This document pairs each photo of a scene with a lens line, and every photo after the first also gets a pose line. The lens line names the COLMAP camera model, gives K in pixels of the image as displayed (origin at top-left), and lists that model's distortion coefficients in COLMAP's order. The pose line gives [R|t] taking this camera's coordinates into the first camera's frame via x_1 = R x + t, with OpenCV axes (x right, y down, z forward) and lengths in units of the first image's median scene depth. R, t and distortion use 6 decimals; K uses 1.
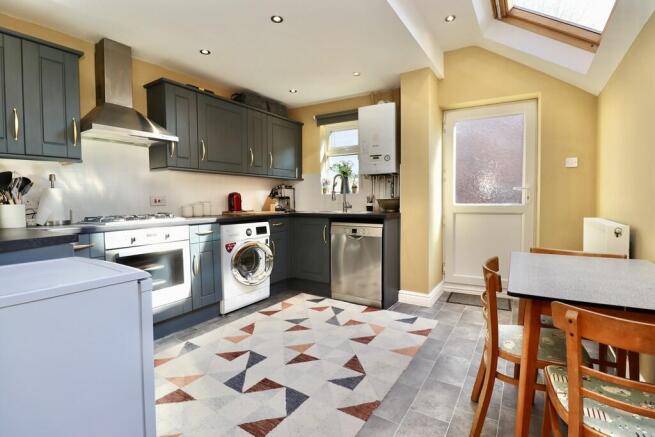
lens RADIAL K [[305.5, 0, 331.6], [0, 305.5, 210.0], [0, 0, 1]] dist [-0.001829, -0.001136]
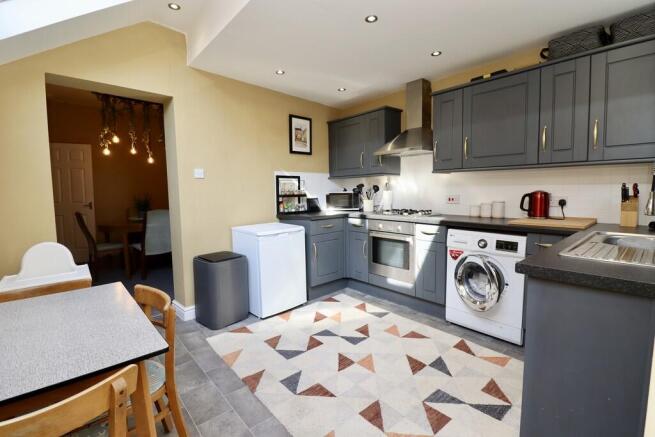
lens RADIAL K [[305.5, 0, 331.6], [0, 305.5, 210.0], [0, 0, 1]] dist [-0.001829, -0.001136]
pose [[-0.278475, 0.082374, -0.956904, 0.721085], [-0.015423, 0.995803, 0.090210, -0.098328], [0.960320, 0.039880, -0.276036, 1.021228]]
